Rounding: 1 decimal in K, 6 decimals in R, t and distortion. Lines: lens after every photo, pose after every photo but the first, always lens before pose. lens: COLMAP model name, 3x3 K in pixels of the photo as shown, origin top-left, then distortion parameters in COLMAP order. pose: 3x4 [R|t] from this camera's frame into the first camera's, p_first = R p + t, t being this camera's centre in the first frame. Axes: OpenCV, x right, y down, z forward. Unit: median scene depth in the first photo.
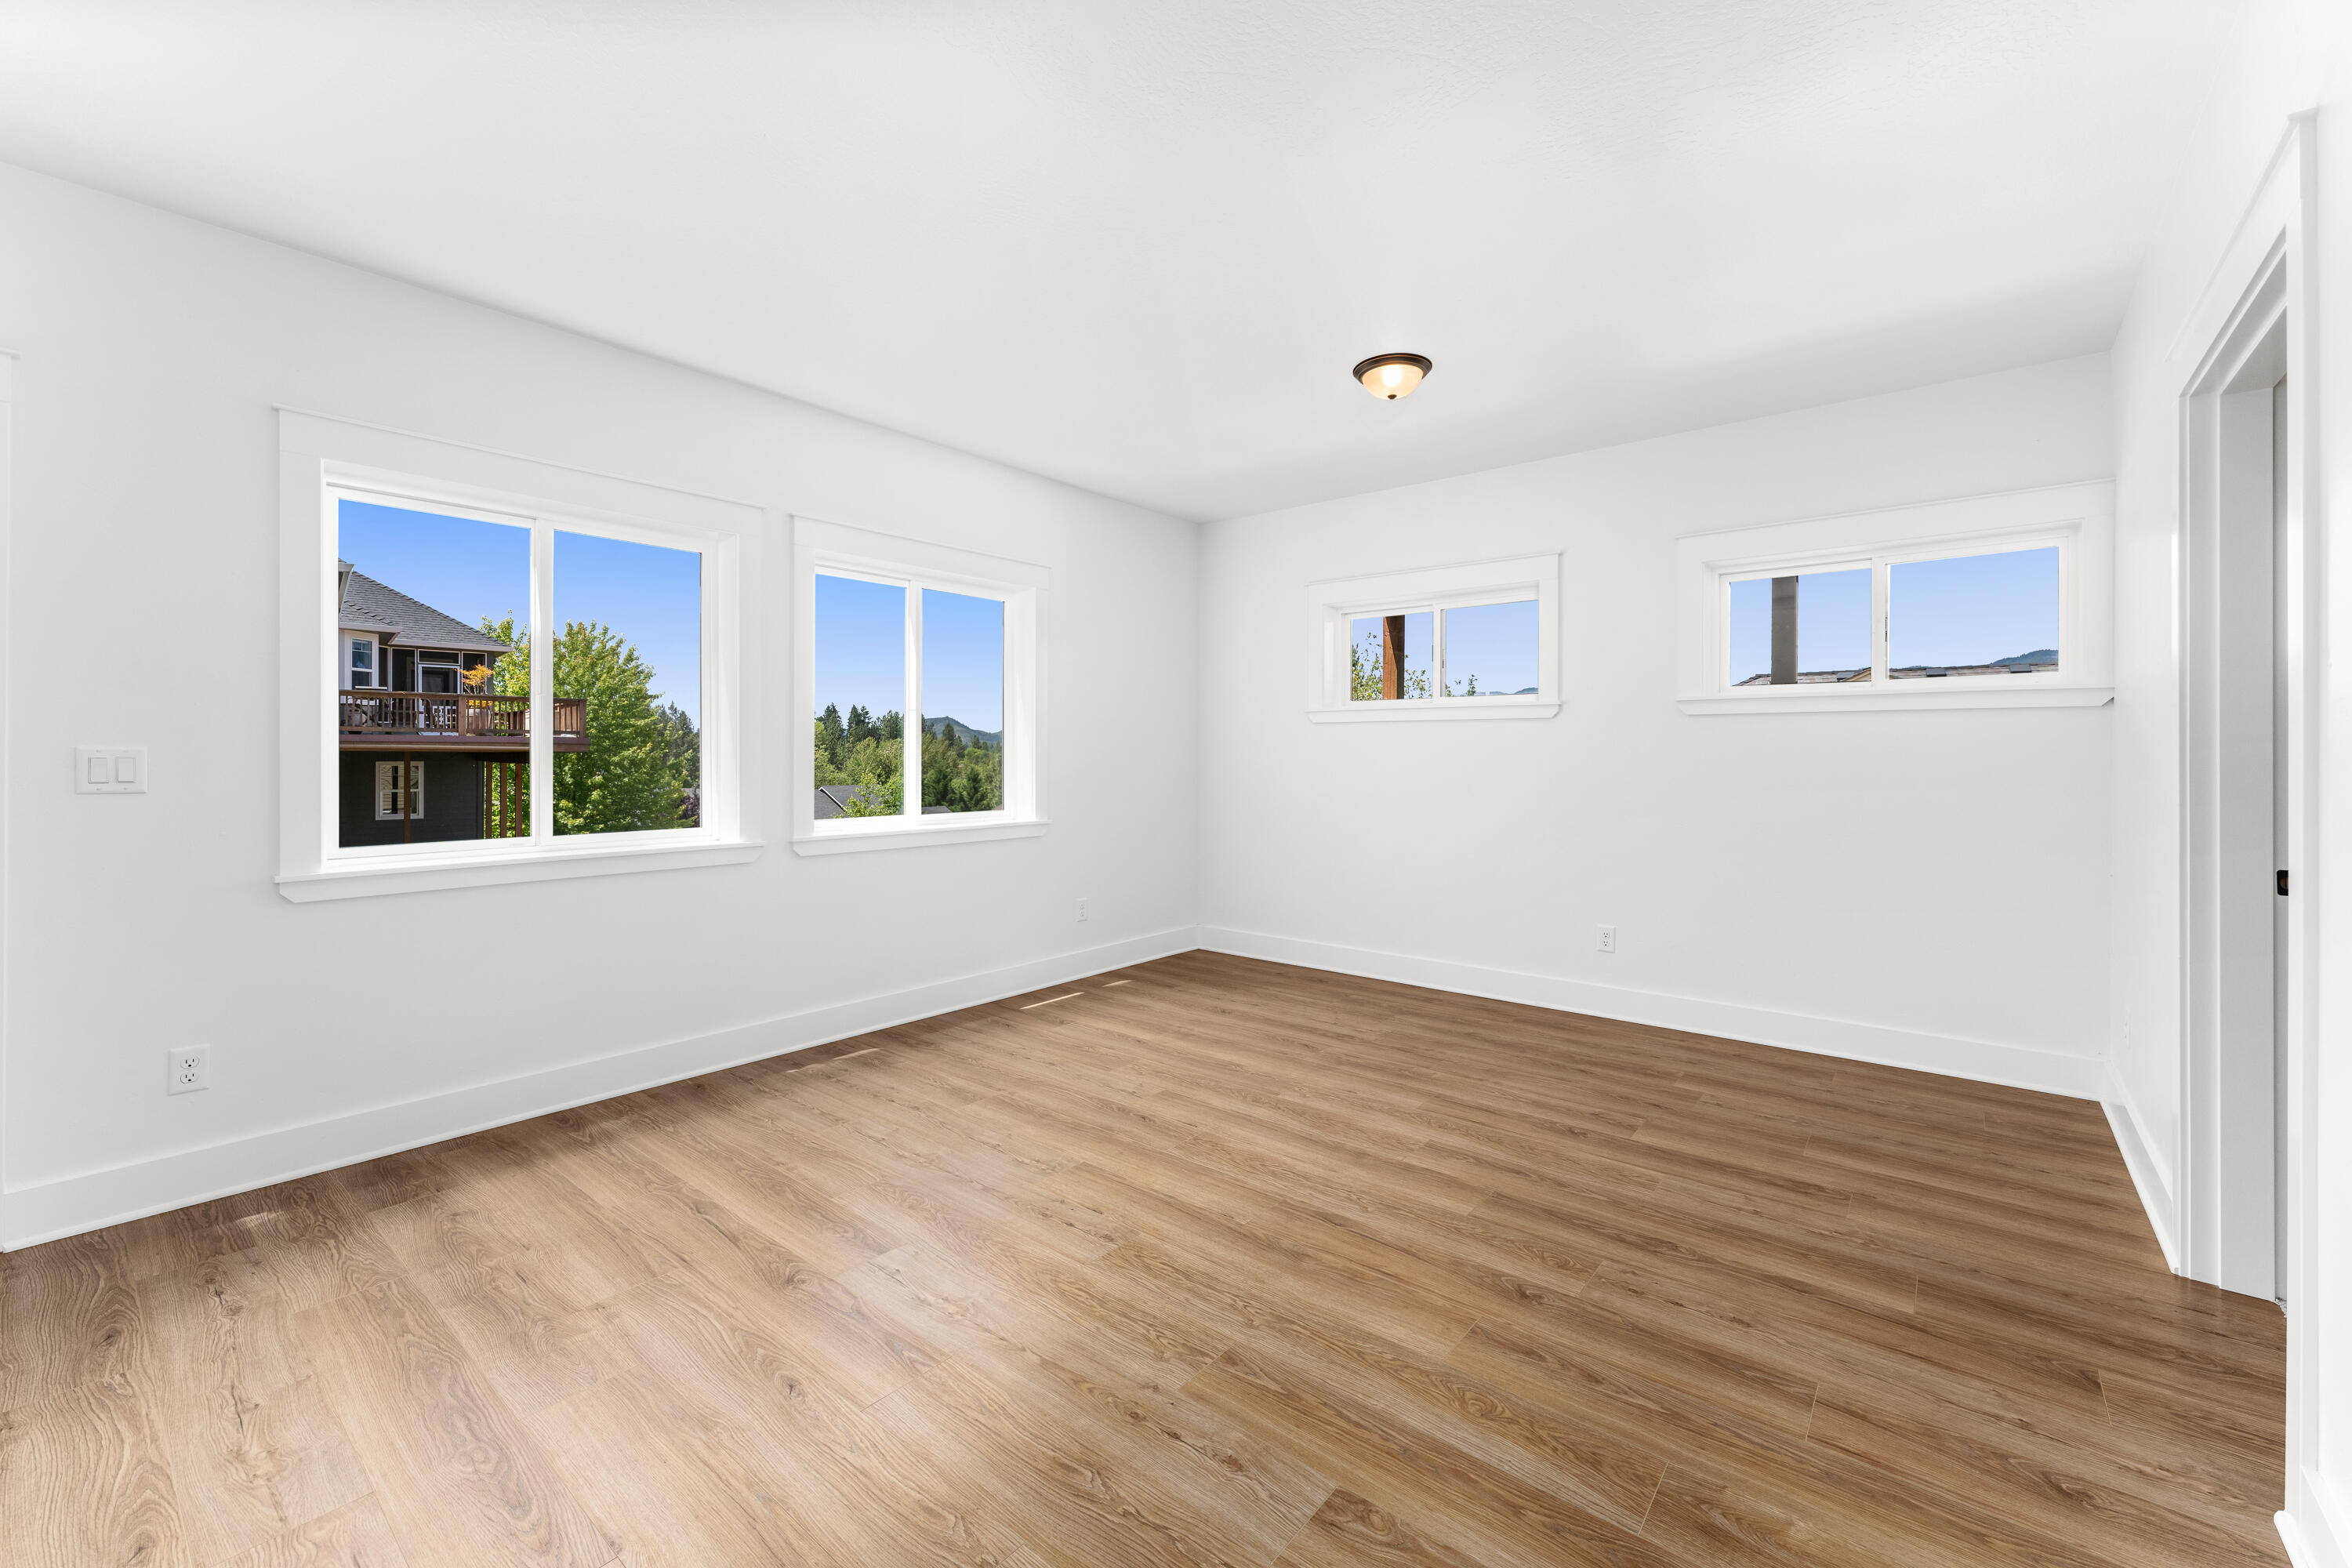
lens RADIAL K [[953.6, 0, 1169.1], [0, 953.6, 764.1], [0, 0, 1]] dist [-0.002011, -0.000299]
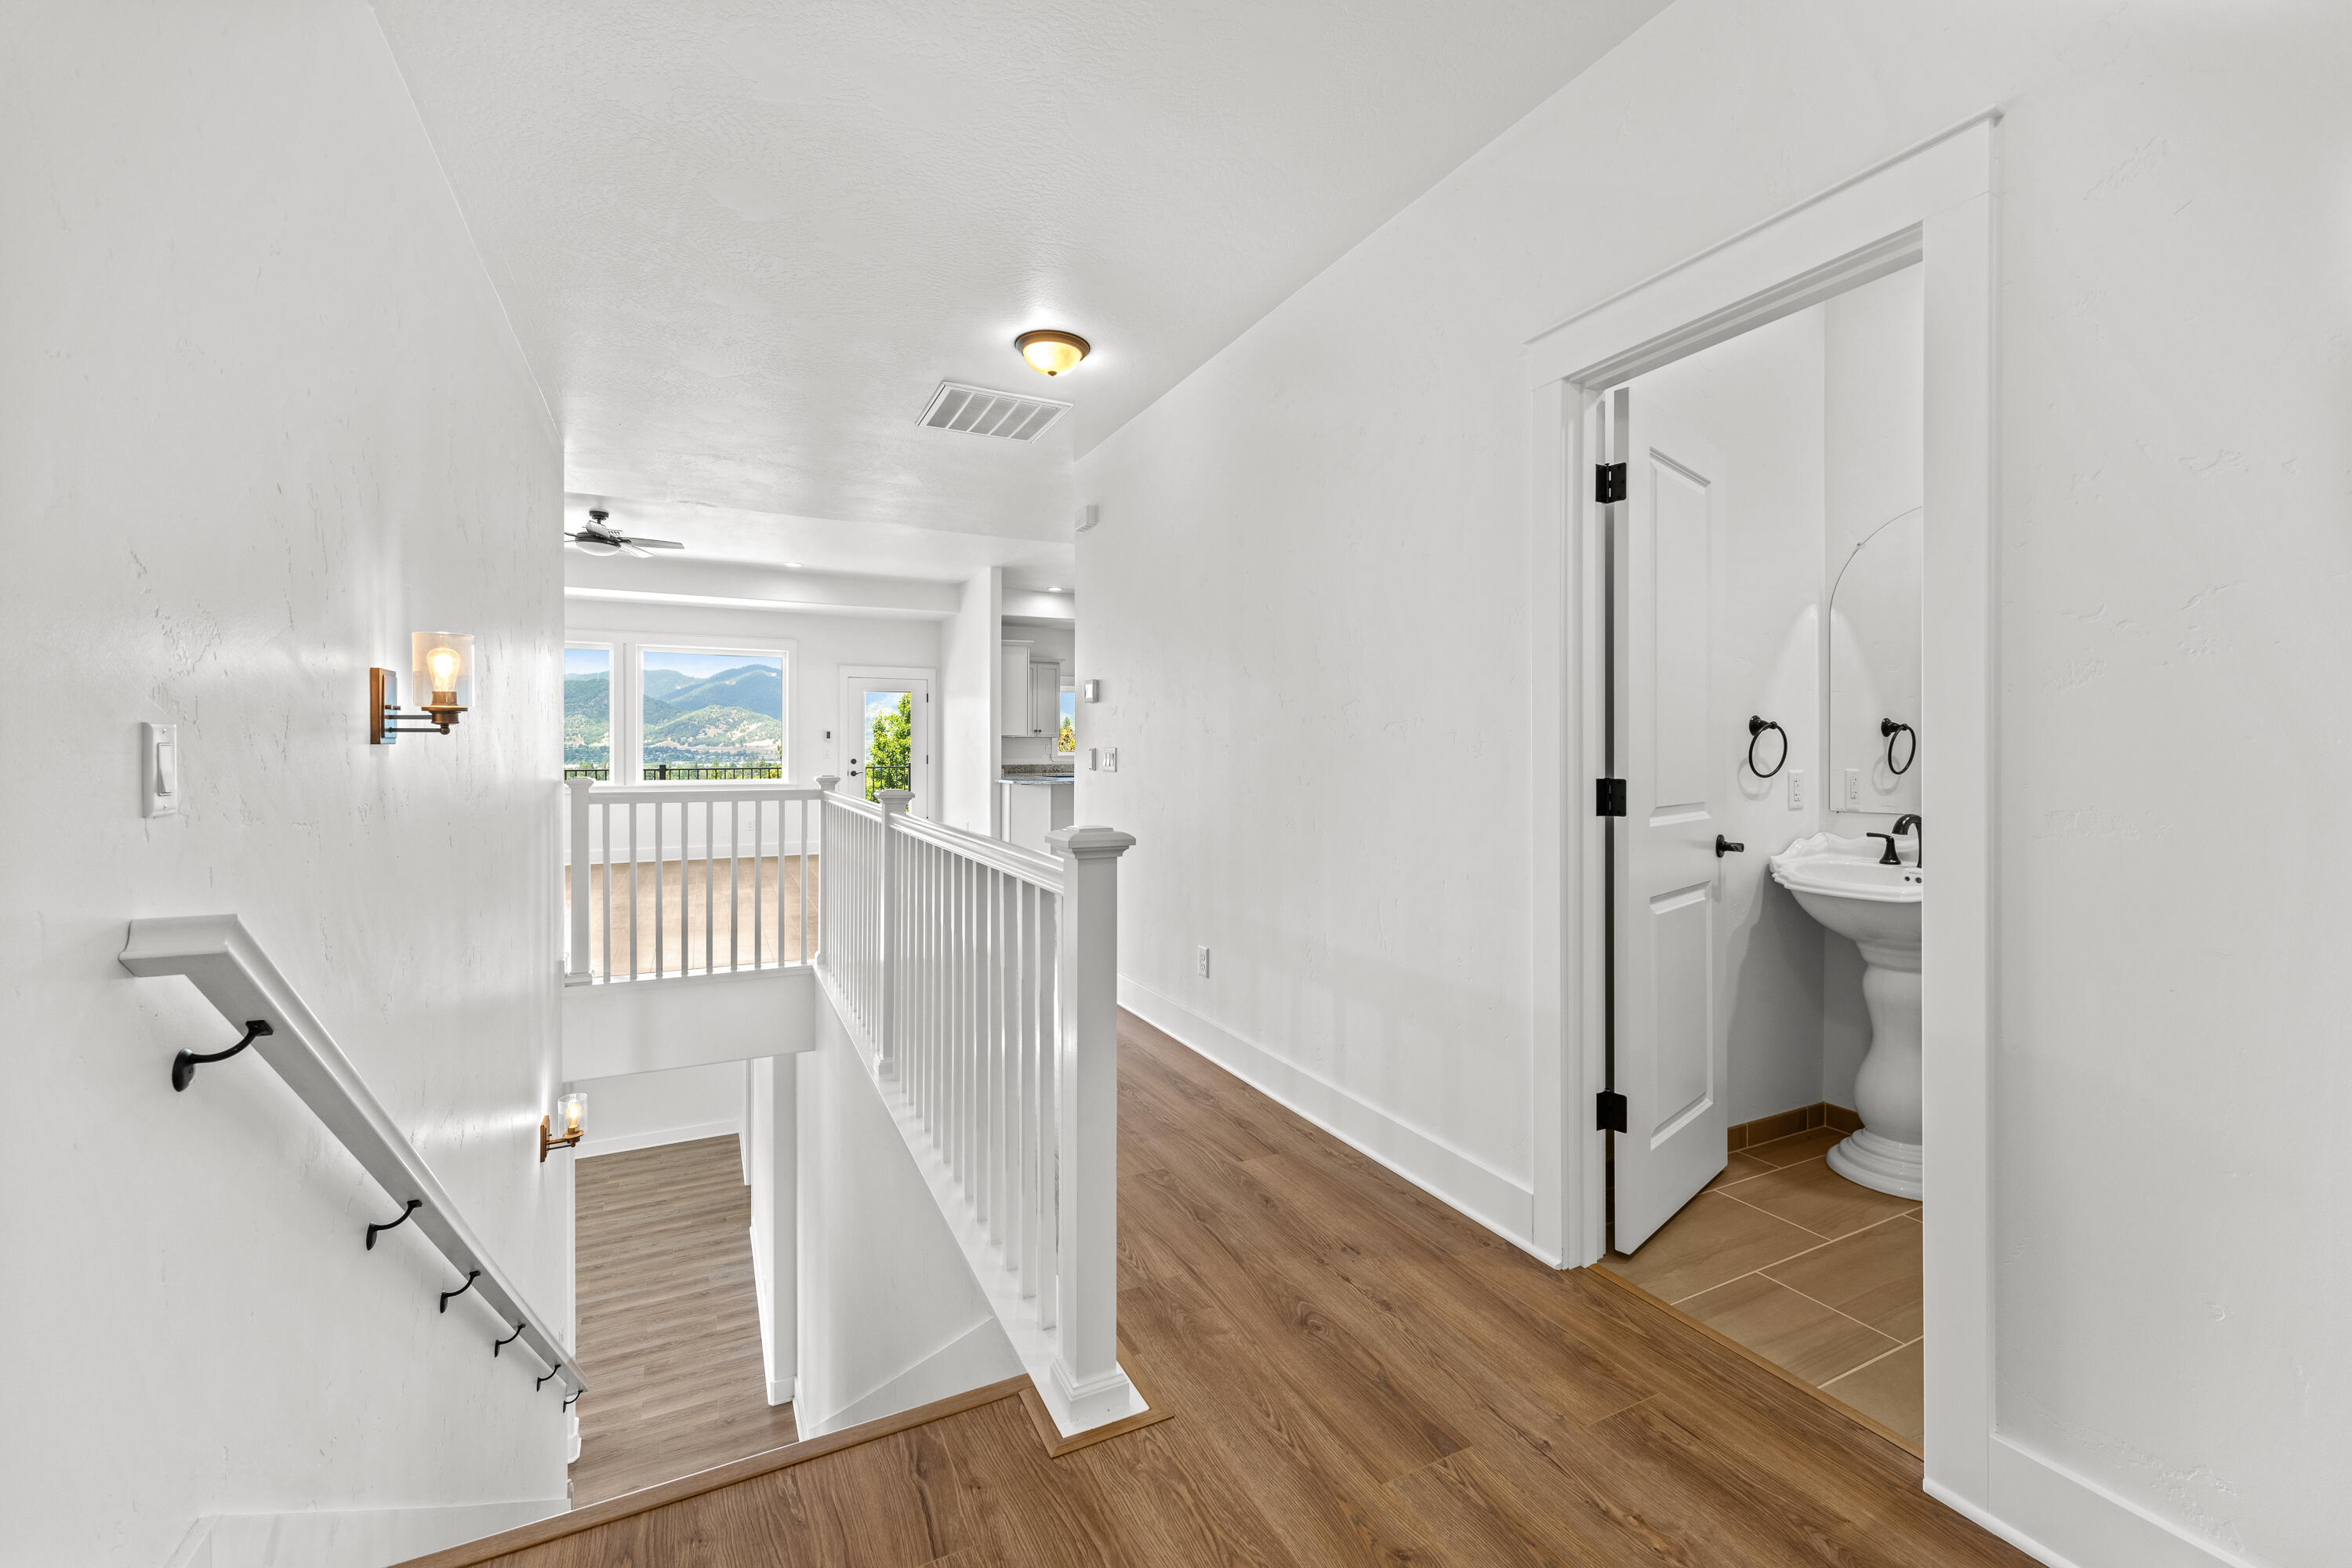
lens RADIAL K [[953.6, 0, 1173.3], [0, 953.6, 759.6], [0, 0, 1]] dist [-0.002011, -0.000299]
pose [[0.404368, -0.008335, 0.914558, -1.727108], [0.010260, 0.999937, 0.004577, -1.158765], [-0.914539, 0.007533, 0.404428, -2.103373]]
